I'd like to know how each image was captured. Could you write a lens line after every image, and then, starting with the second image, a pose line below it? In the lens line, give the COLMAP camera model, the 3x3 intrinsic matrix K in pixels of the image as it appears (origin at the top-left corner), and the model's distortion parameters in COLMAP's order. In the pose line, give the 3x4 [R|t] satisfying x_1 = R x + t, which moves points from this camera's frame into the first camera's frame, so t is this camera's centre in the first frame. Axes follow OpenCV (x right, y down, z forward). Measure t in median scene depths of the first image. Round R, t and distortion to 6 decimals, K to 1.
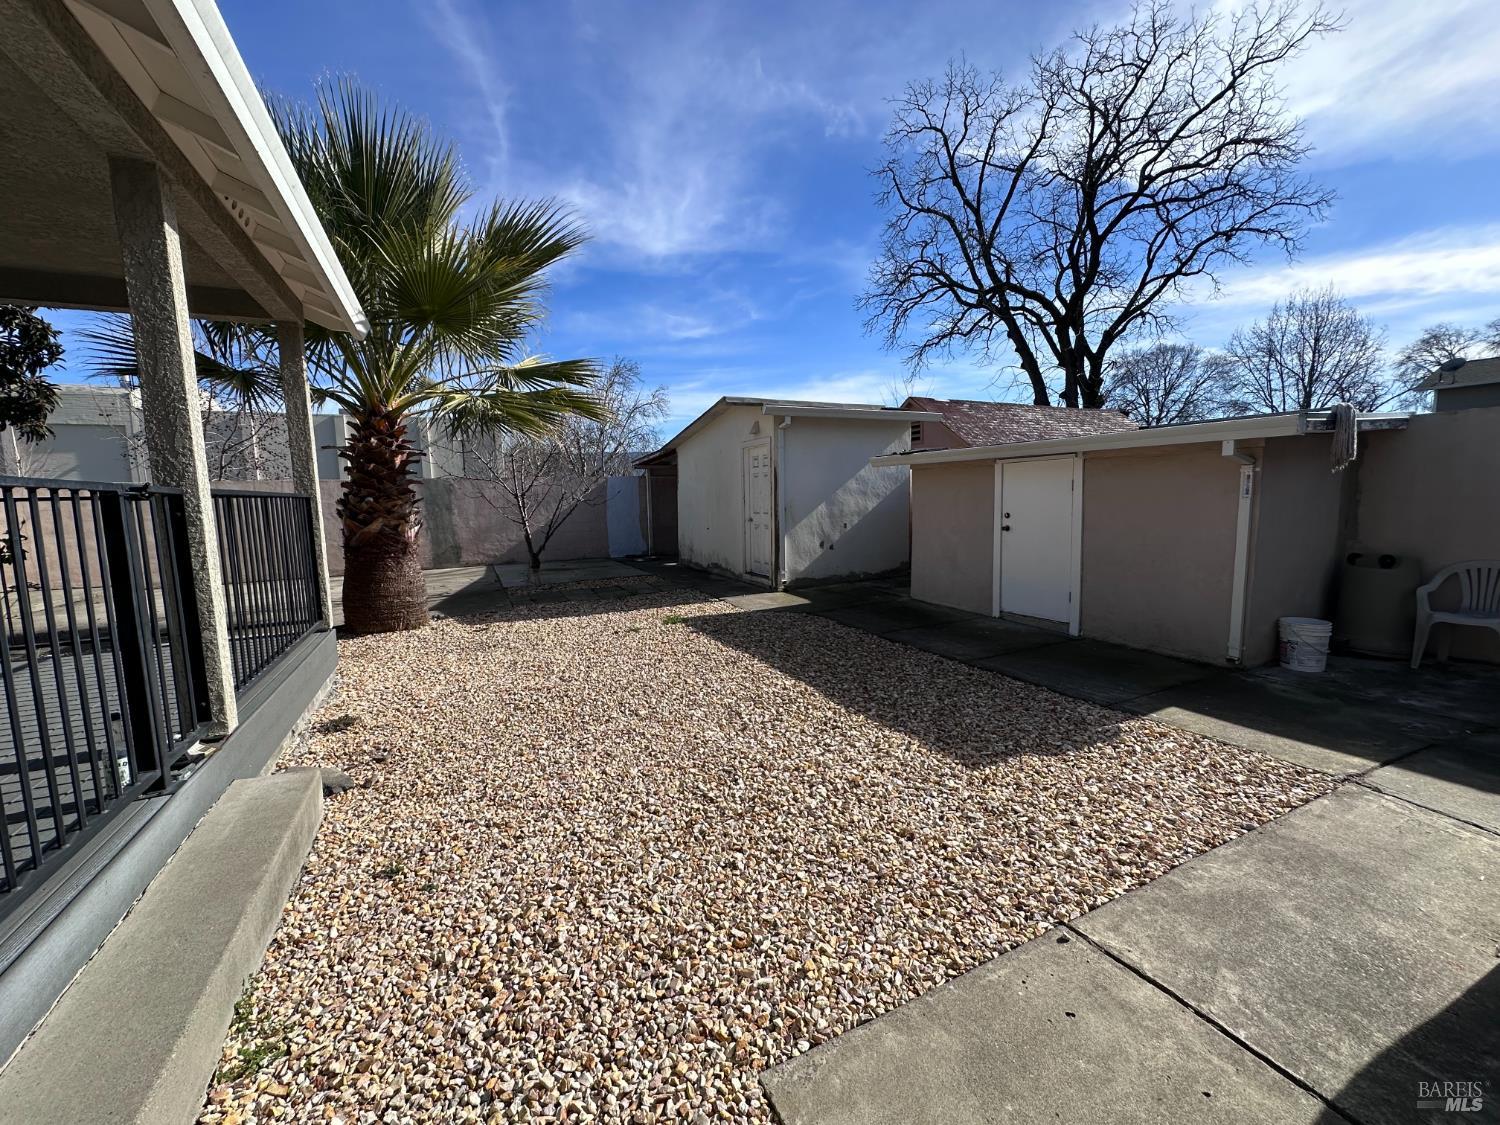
lens RADIAL K [[594.2, 0, 750.0], [0, 594.2, 562.5], [0, 0, 1]] dist [0.000735, 0.000105]
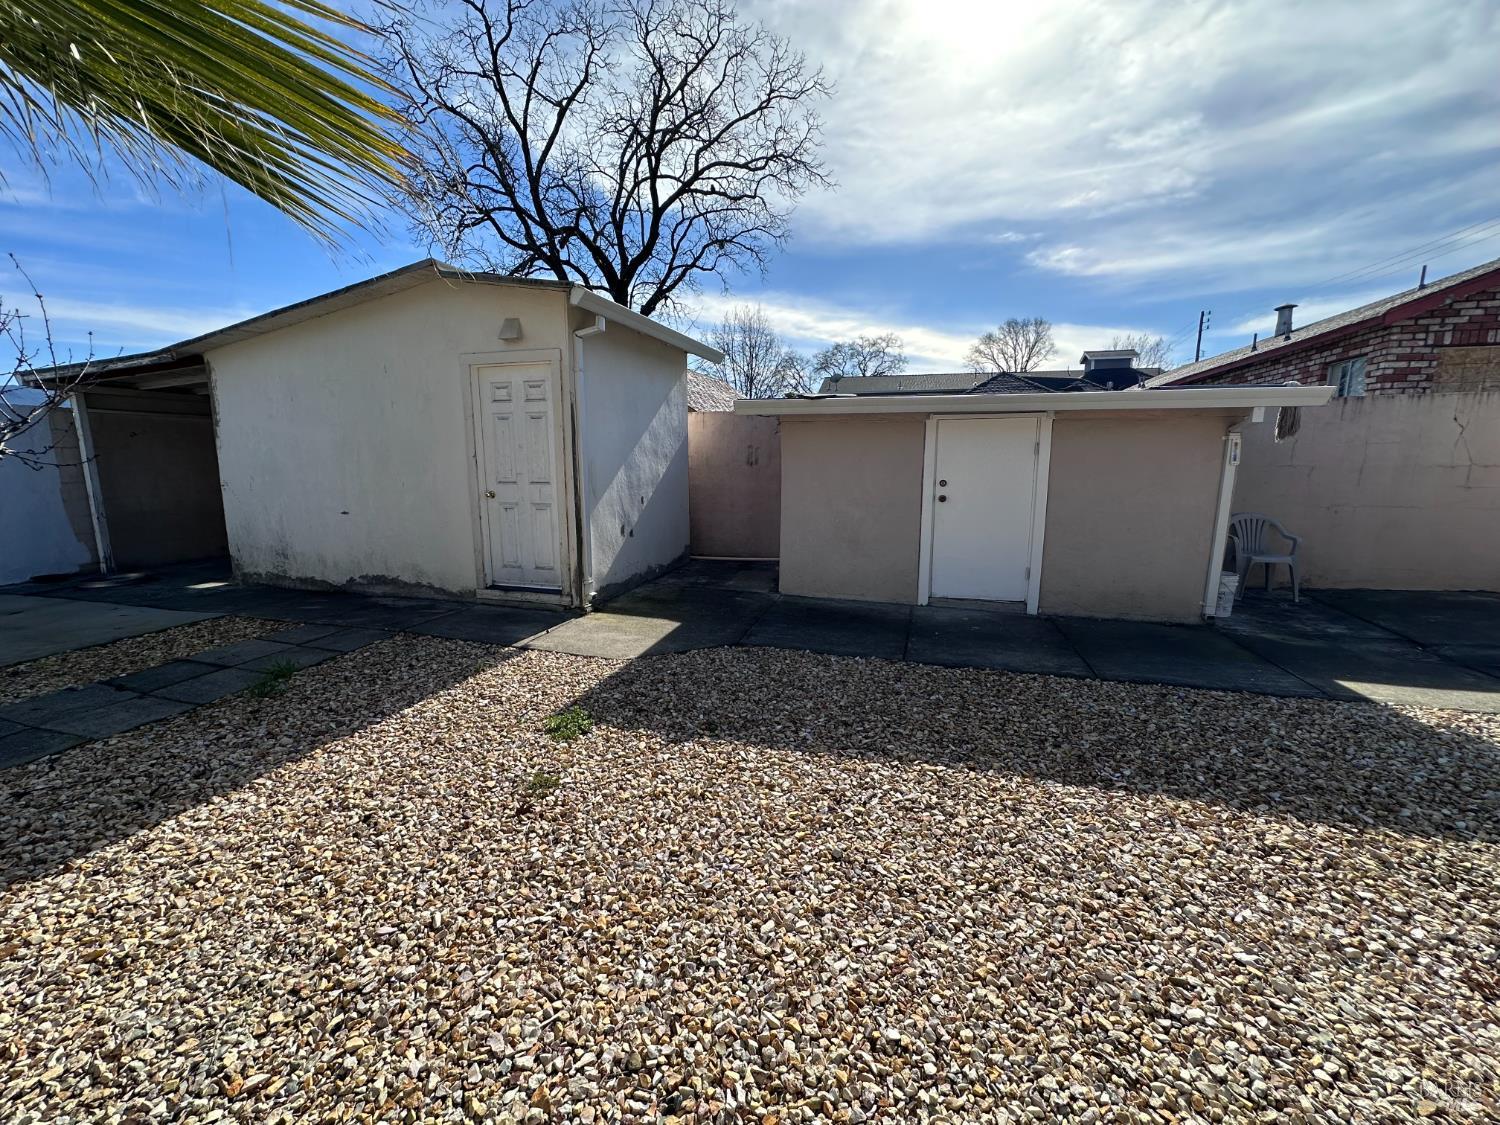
lens RADIAL K [[598.2, 0, 750.4], [0, 598.2, 557.9], [0, 0, 1]] dist [-0.000187, -0.000170]
pose [[0.679123, -0.099947, 0.727188, -0.265179], [0.066998, 0.994991, 0.074185, -0.039285], [-0.730960, -0.001661, 0.682418, 0.444605]]
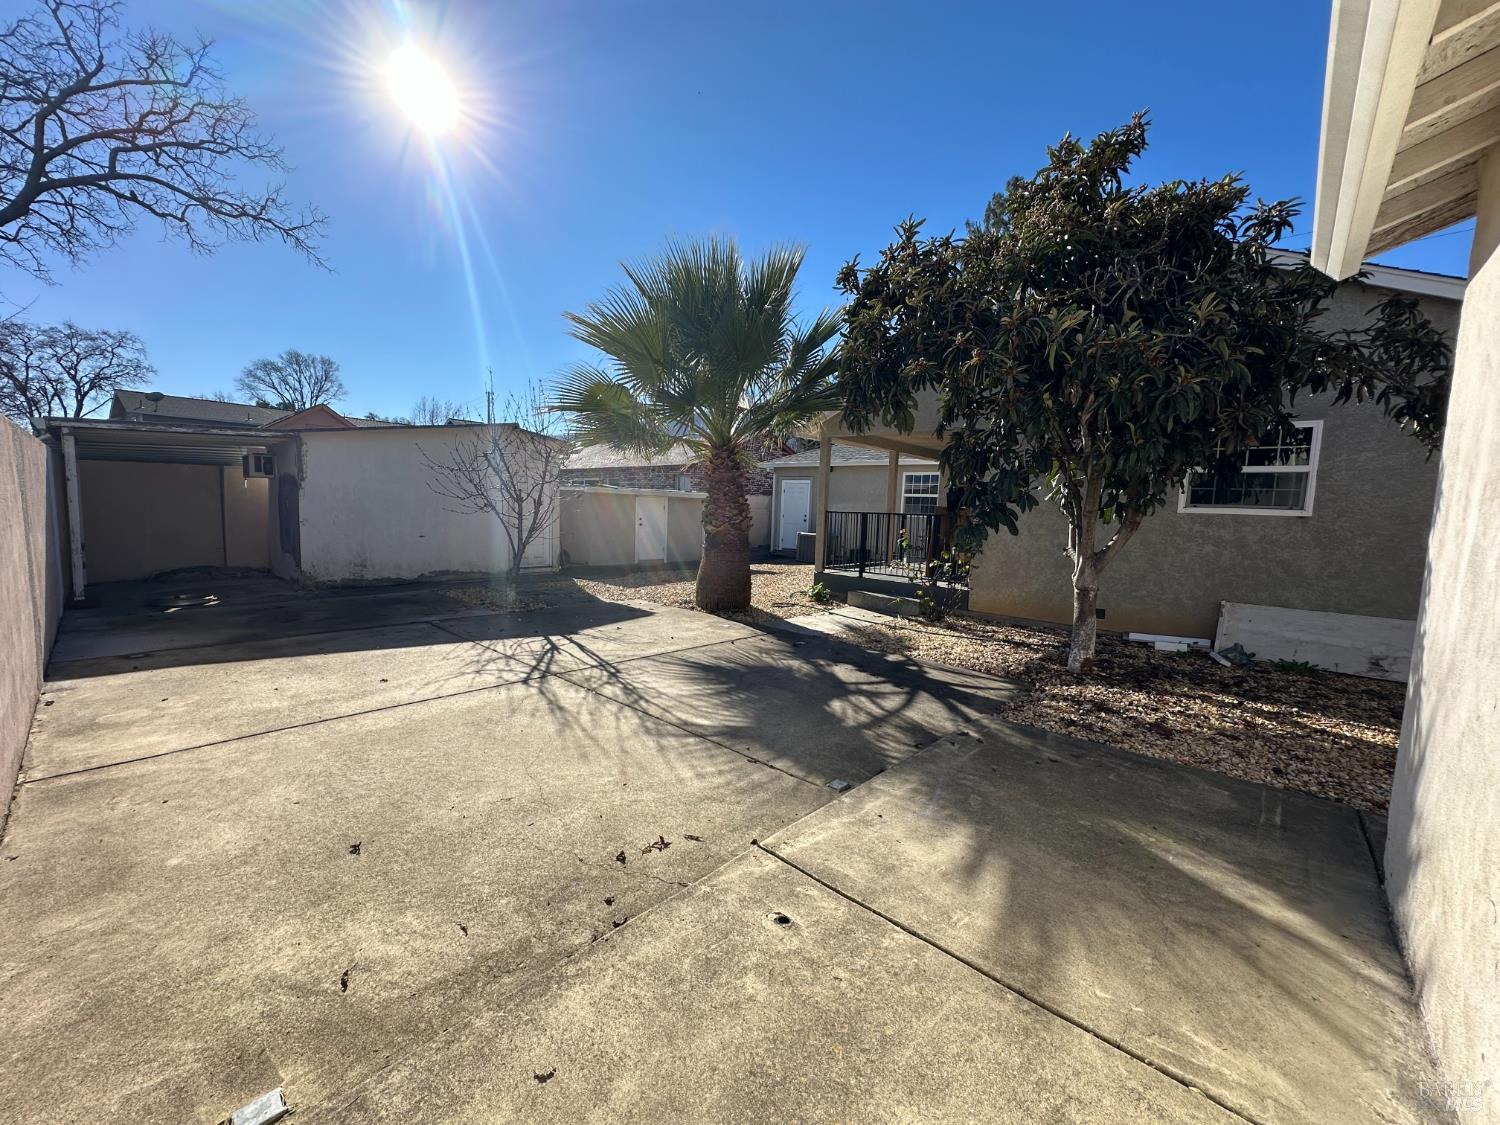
lens RADIAL K [[598.2, 0, 750.4], [0, 598.2, 557.9], [0, 0, 1]] dist [-0.000187, -0.000170]
pose [[-0.365780, -0.067302, 0.928265, -1.375455], [0.077663, 0.991696, 0.102504, -0.096679], [-0.927456, 0.109585, -0.357515, 1.040741]]
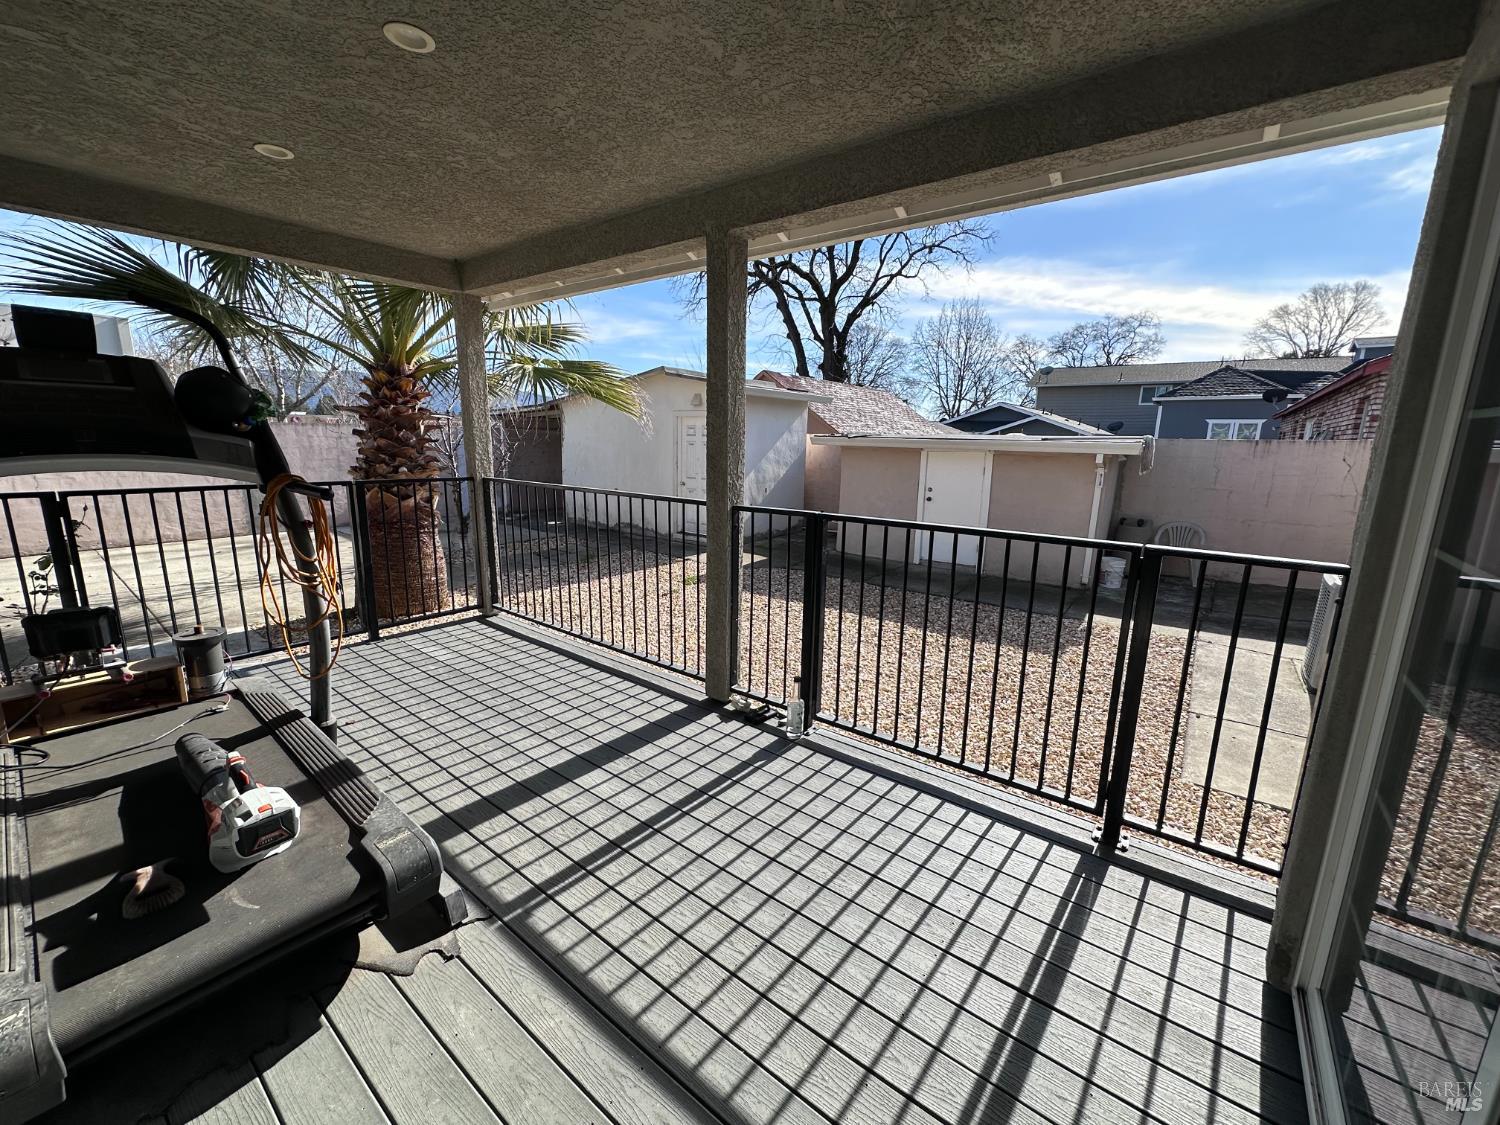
lens RADIAL K [[598.2, 0, 750.4], [0, 598.2, 557.9], [0, 0, 1]] dist [-0.000187, -0.000170]
pose [[0.896620, -0.045824, 0.440423, -0.392927], [0.008194, 0.996177, 0.086968, -0.032705], [-0.442724, -0.074369, 0.893568, -0.042307]]
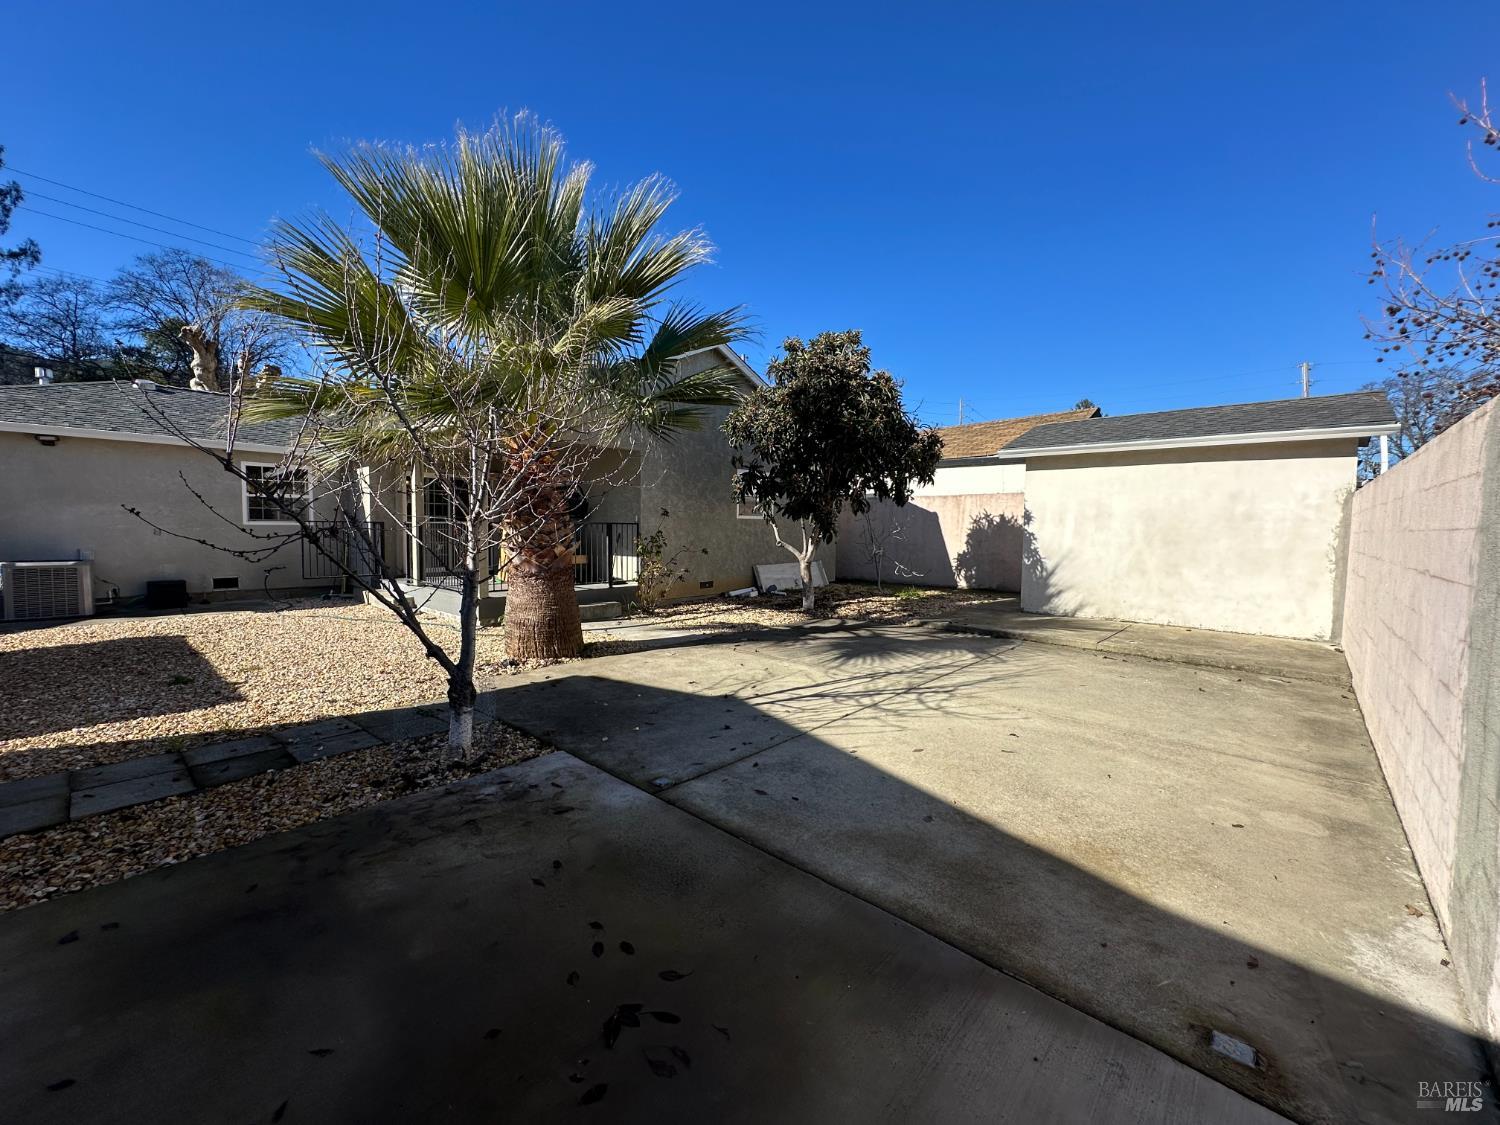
lens RADIAL K [[594.2, 0, 750.0], [0, 594.2, 562.5], [0, 0, 1]] dist [0.000735, 0.000105]
pose [[-0.932202, 0.040499, -0.359666, -0.421587], [-0.023390, 0.984902, 0.171524, -0.163350], [0.361182, 0.168307, -0.917180, 1.488570]]
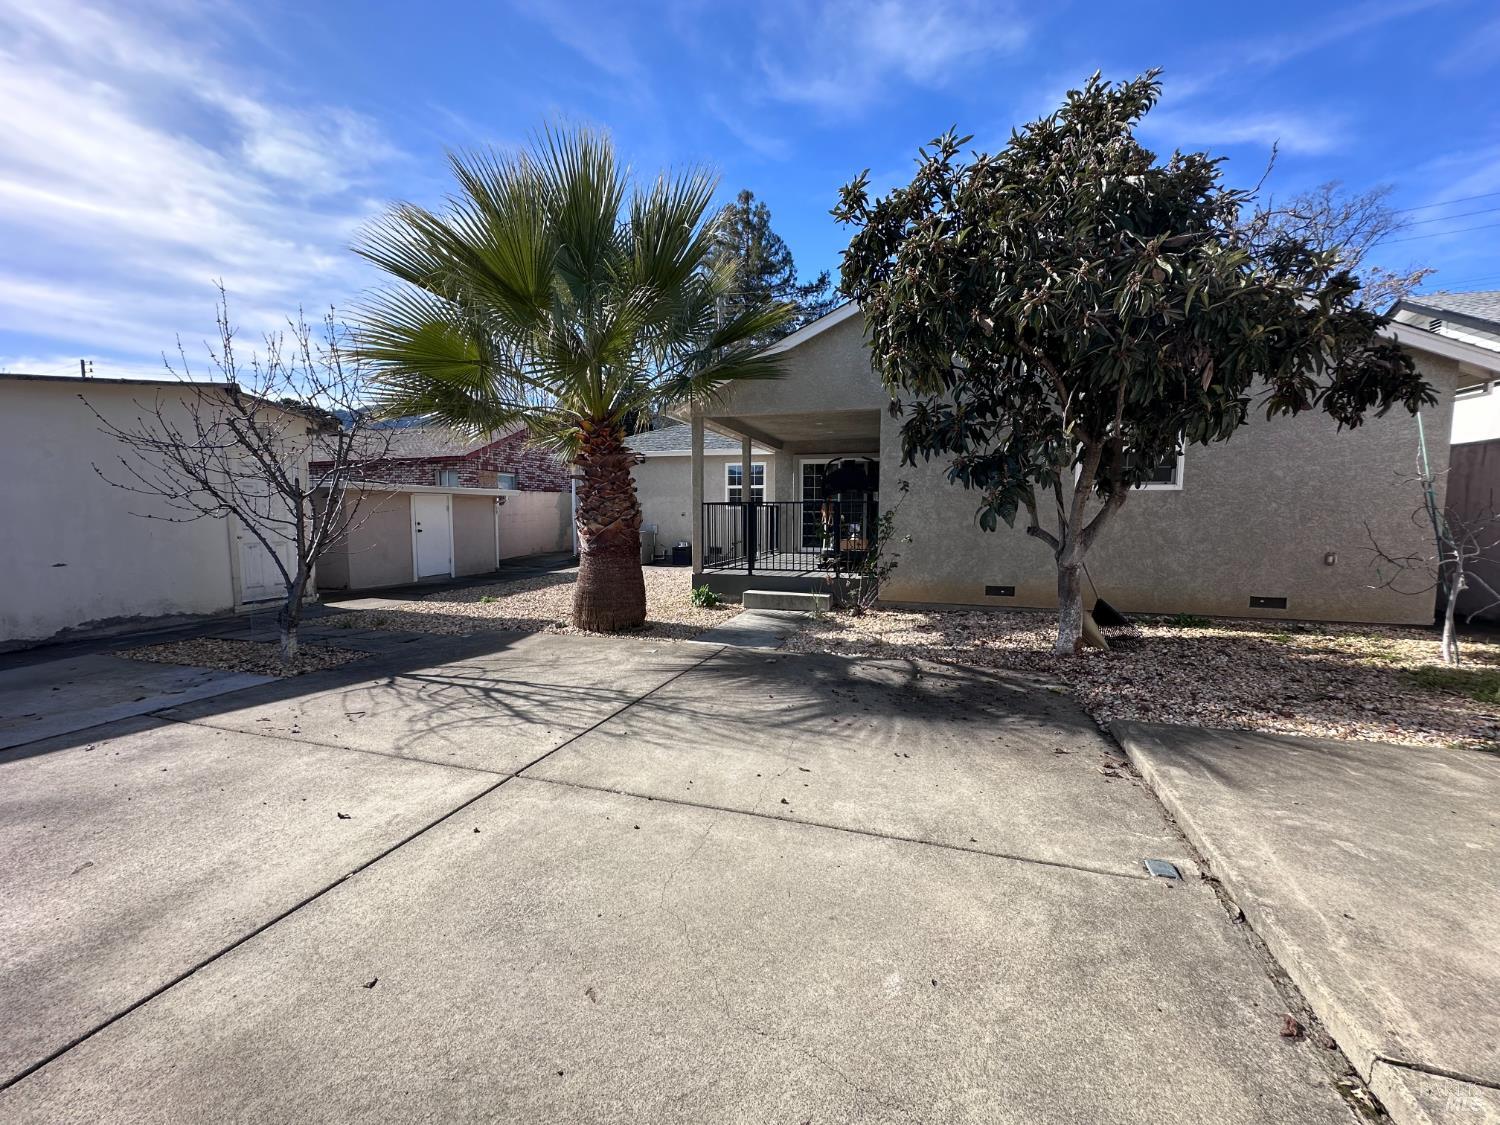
lens RADIAL K [[598.2, 0, 750.4], [0, 598.2, 557.9], [0, 0, 1]] dist [-0.000187, -0.000170]
pose [[-0.721462, -0.030646, 0.691776, -1.112857], [0.093486, 0.985563, 0.141158, -0.099139], [-0.686114, 0.166511, -0.708181, 1.150935]]
